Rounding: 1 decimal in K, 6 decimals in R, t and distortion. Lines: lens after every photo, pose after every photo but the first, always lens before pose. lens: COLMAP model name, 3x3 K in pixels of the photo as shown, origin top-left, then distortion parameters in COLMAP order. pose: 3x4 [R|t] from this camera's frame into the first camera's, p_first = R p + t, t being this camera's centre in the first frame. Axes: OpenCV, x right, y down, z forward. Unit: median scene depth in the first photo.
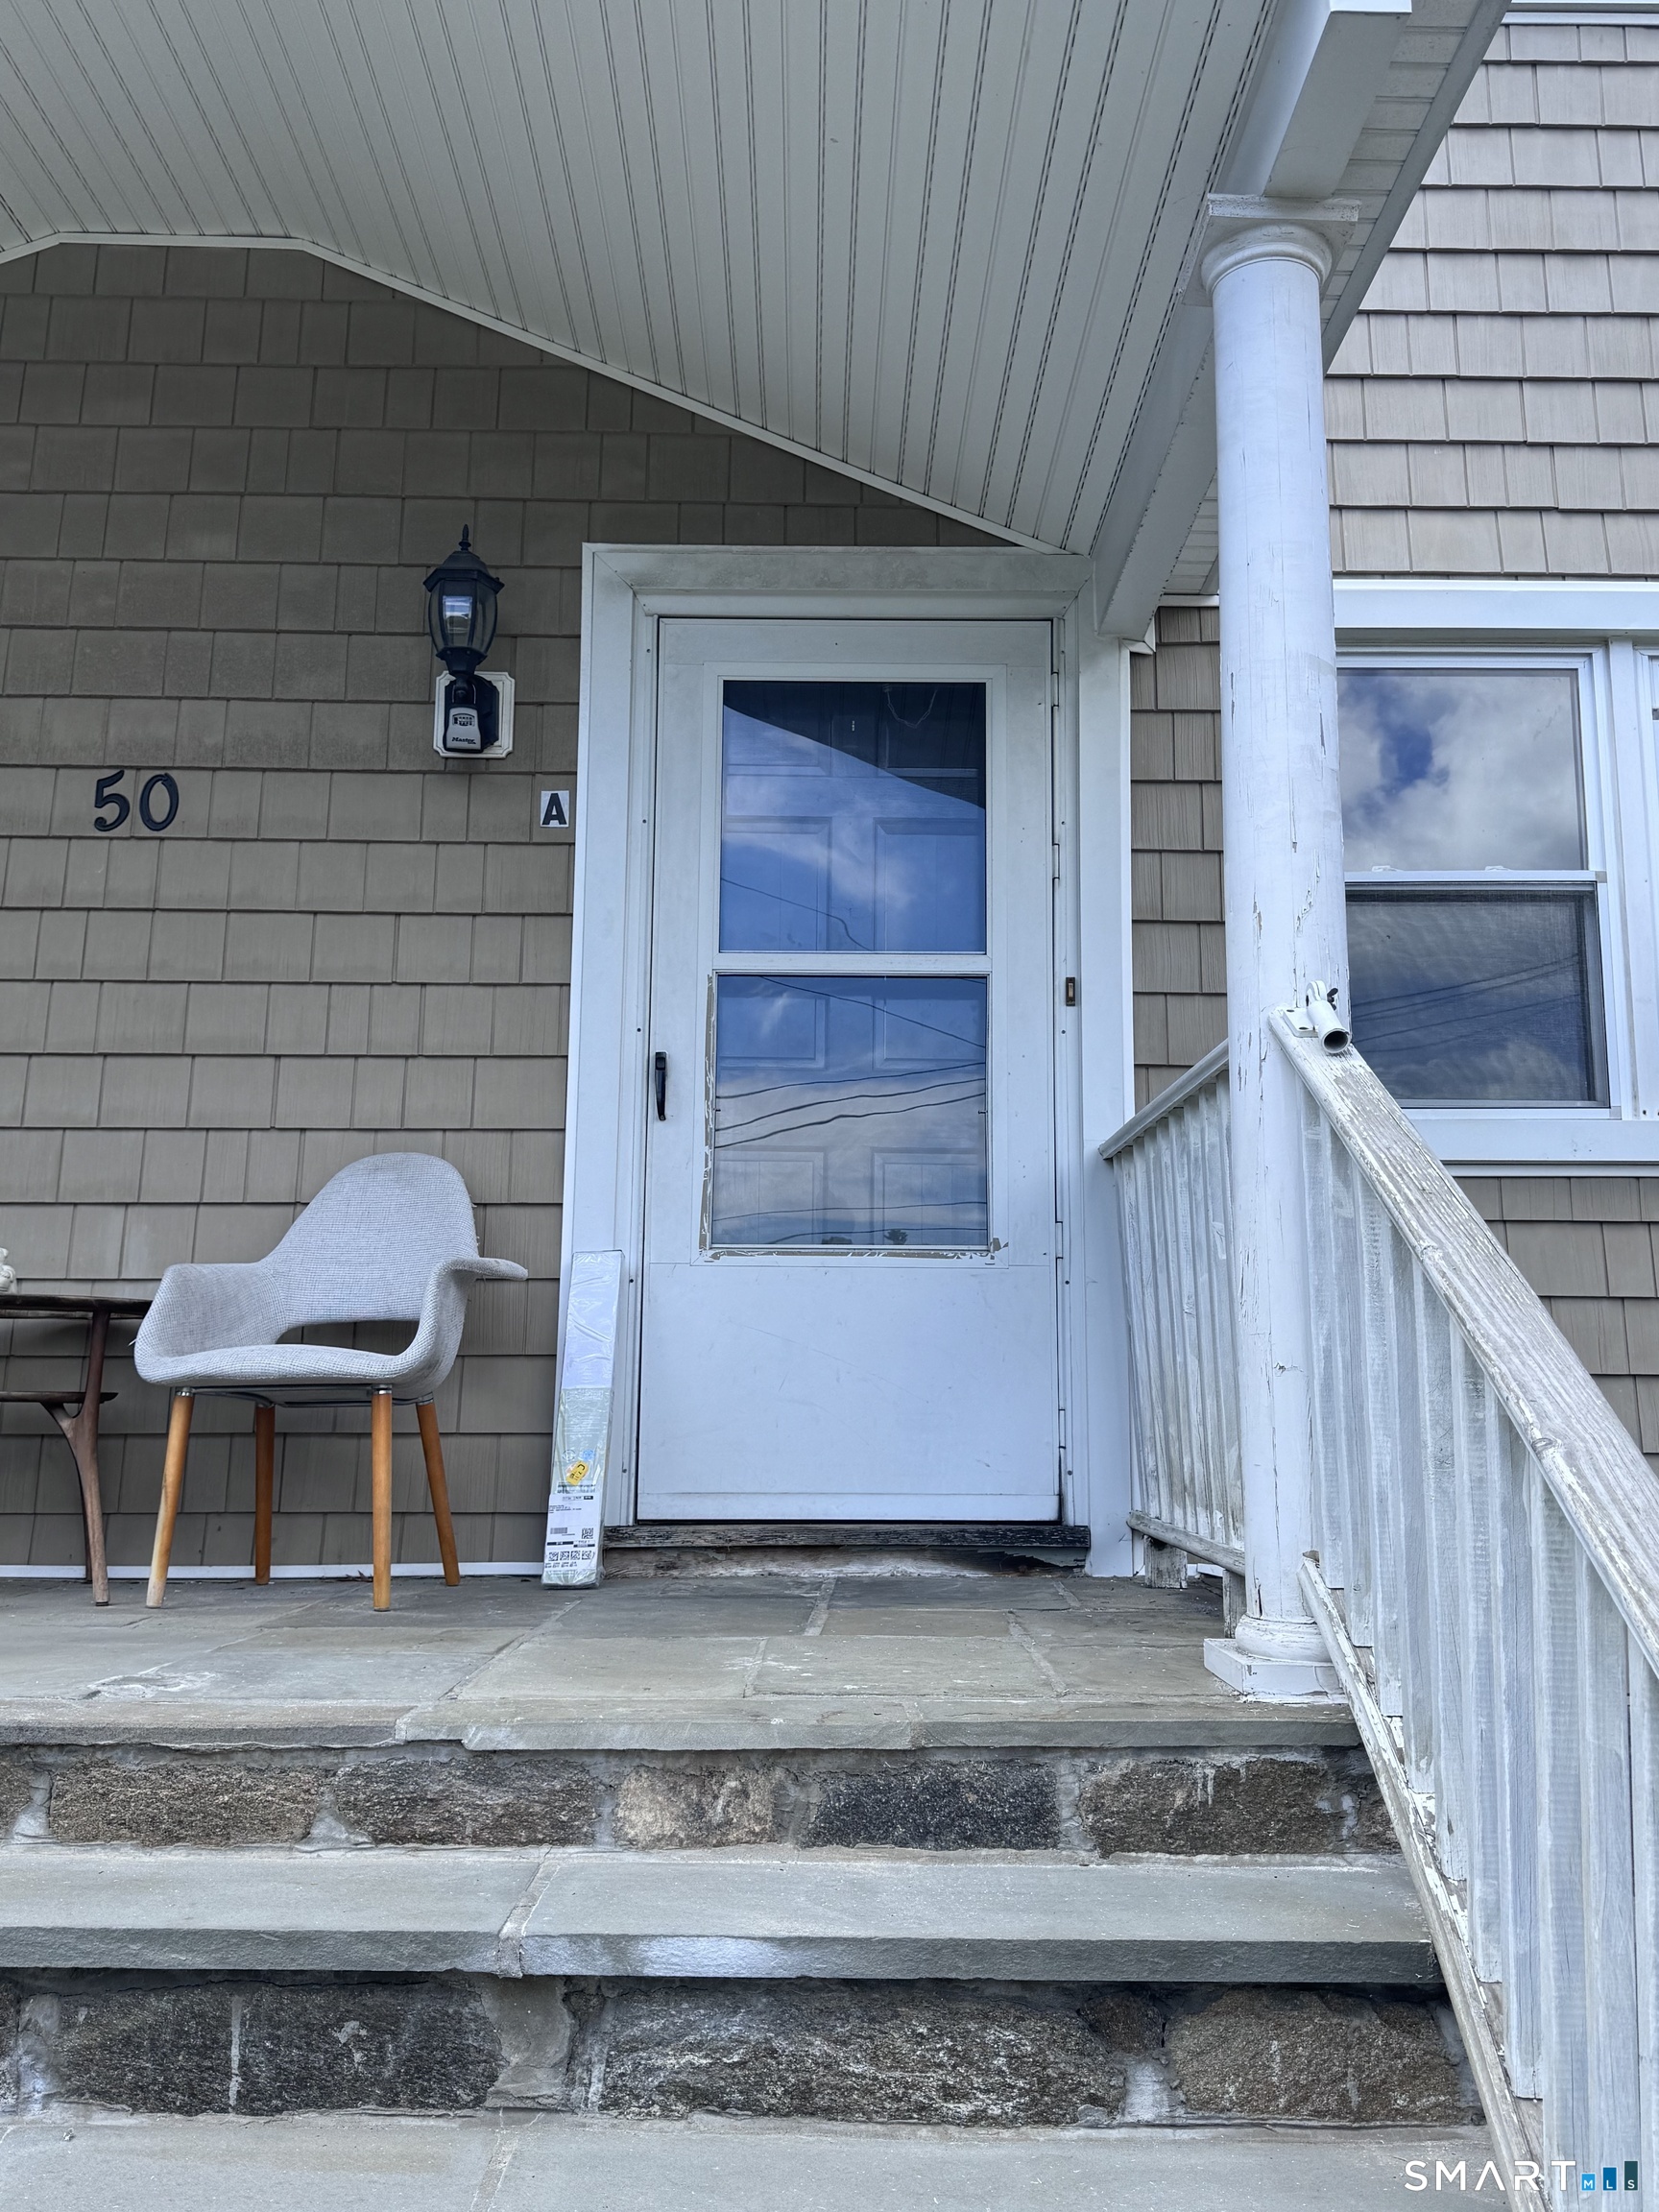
lens RADIAL K [[1873.6, 0, 835.9], [0, 1873.6, 1108.8], [0, 0, 1]] dist [0.043534, -0.013455]
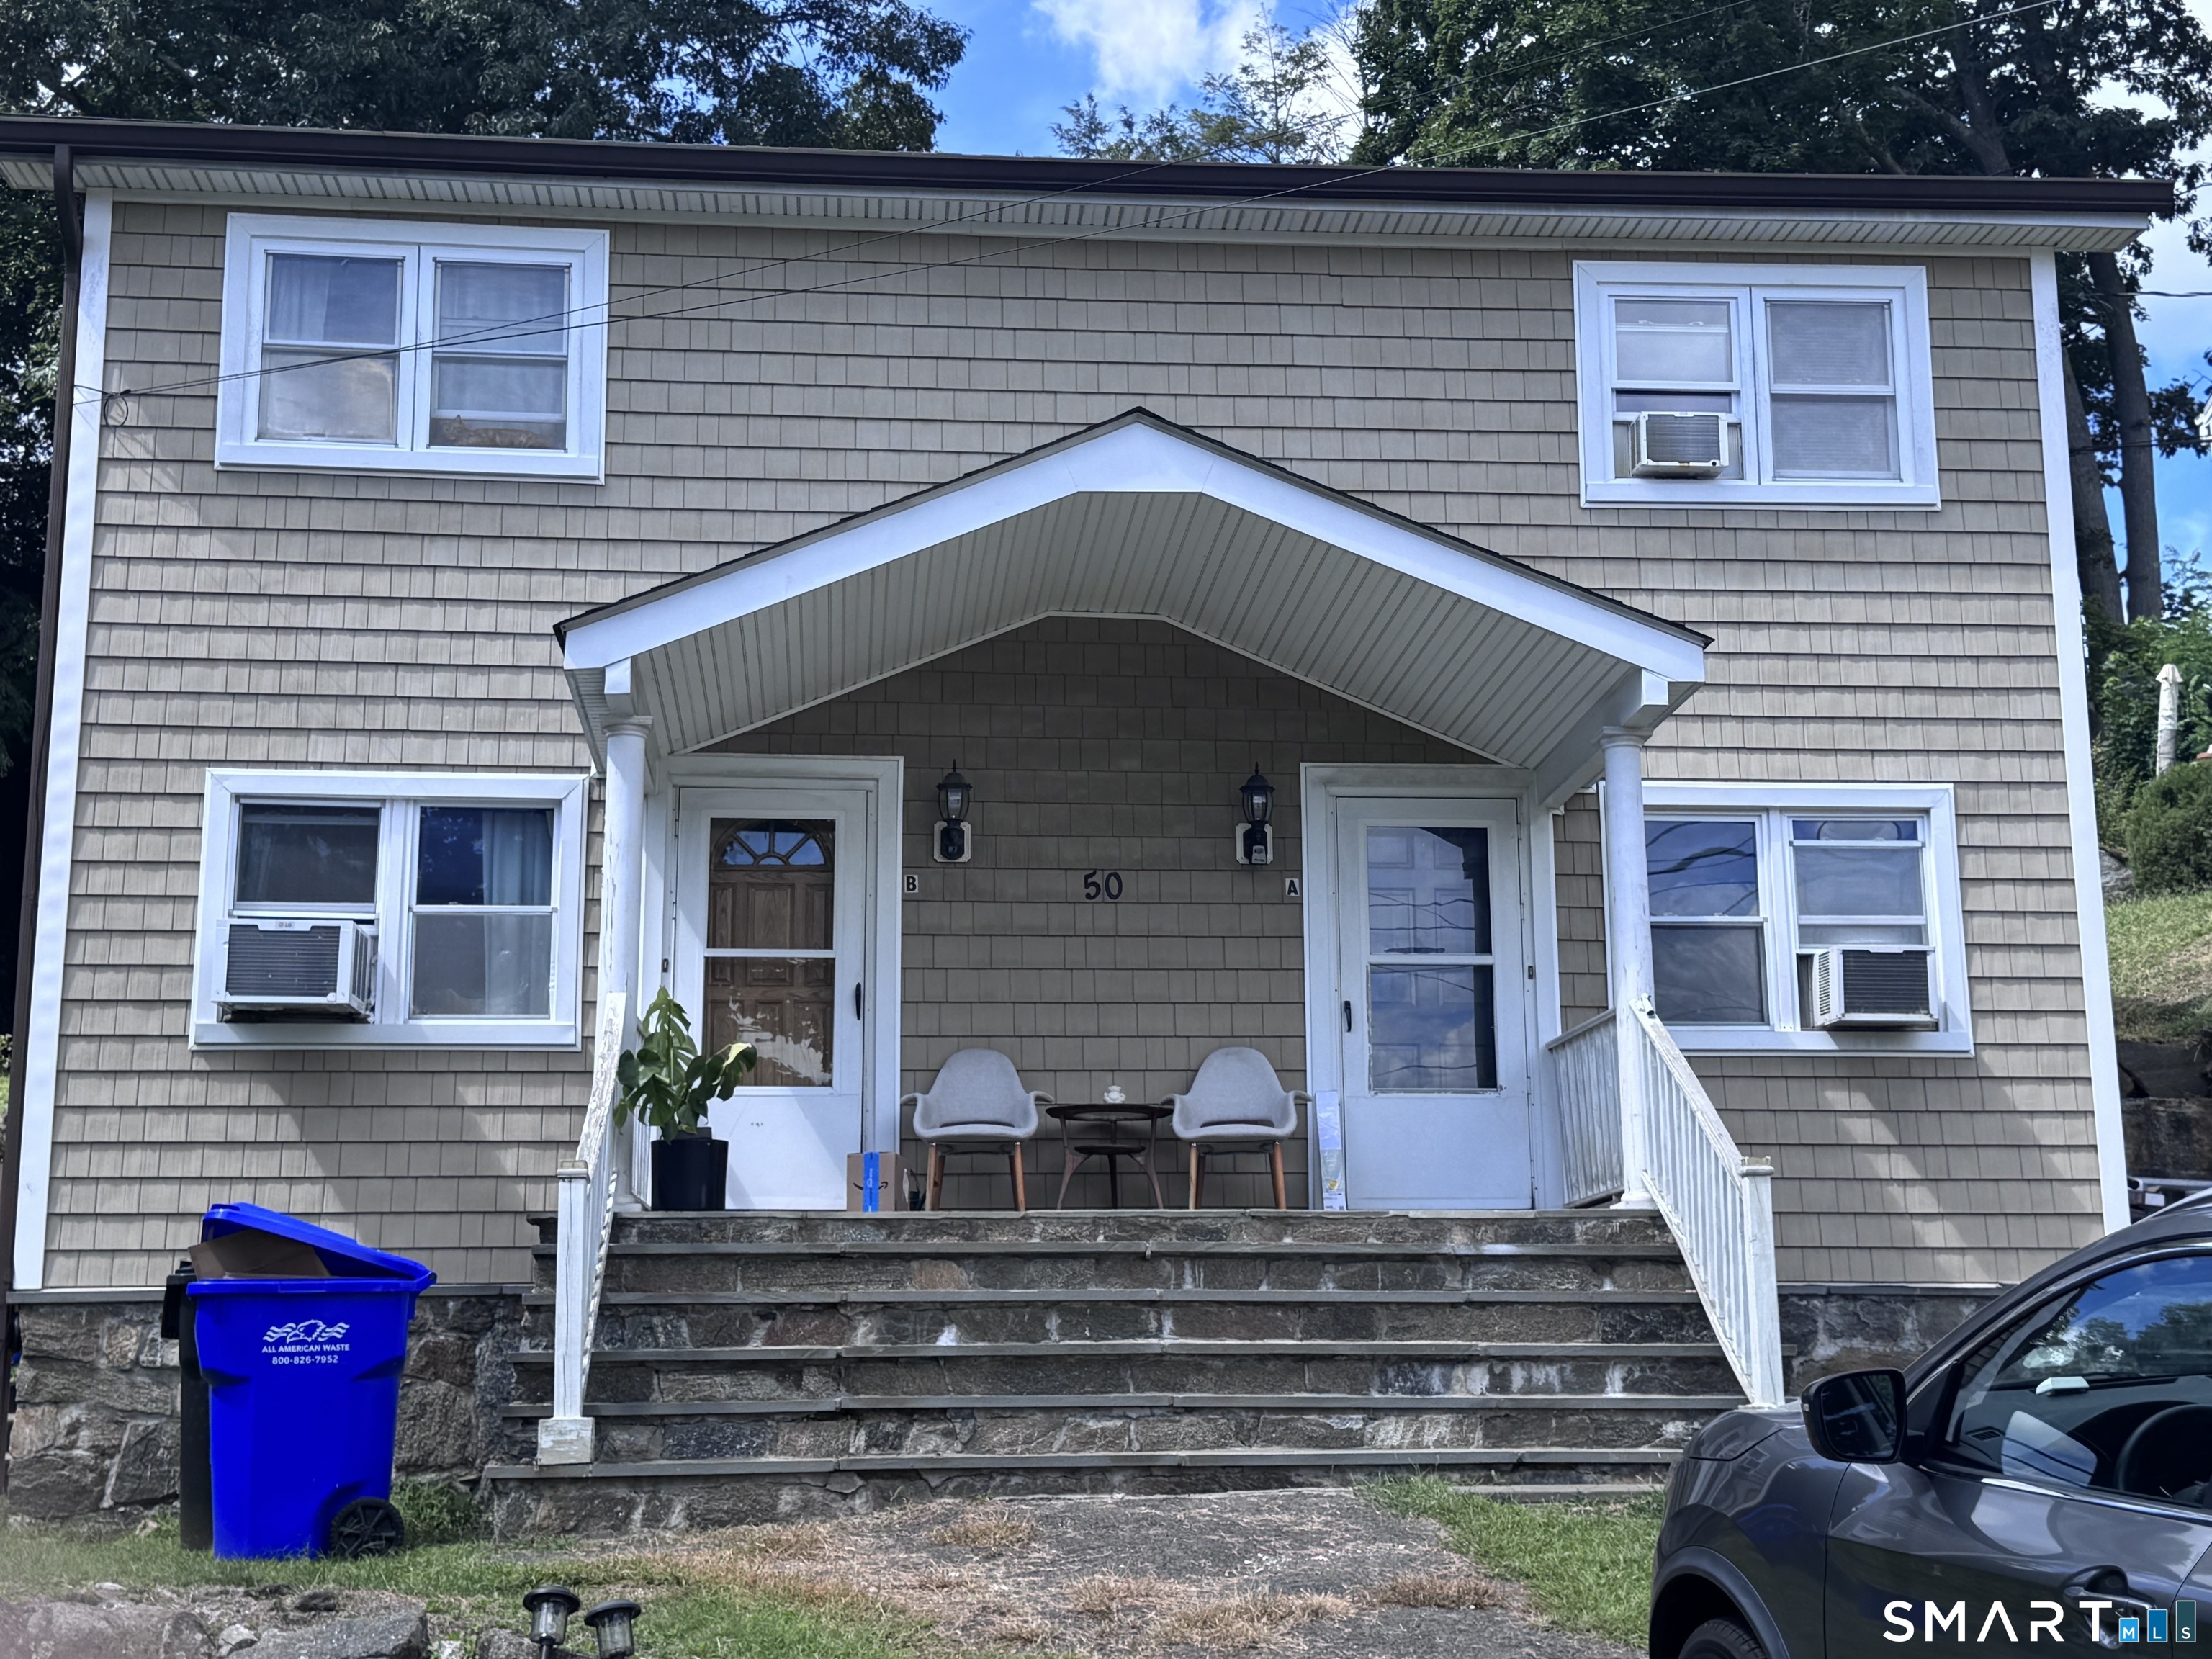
lens RADIAL K [[2954.1, 0, 1101.4], [0, 2954.1, 827.3], [0, 0, 1]] dist [0.118559, 0.000000]
pose [[0.996721, 0.000717, 0.080908, -0.666672], [0.003049, 0.998918, -0.046414, -0.073690], [-0.080853, 0.046508, 0.995640, -2.461744]]
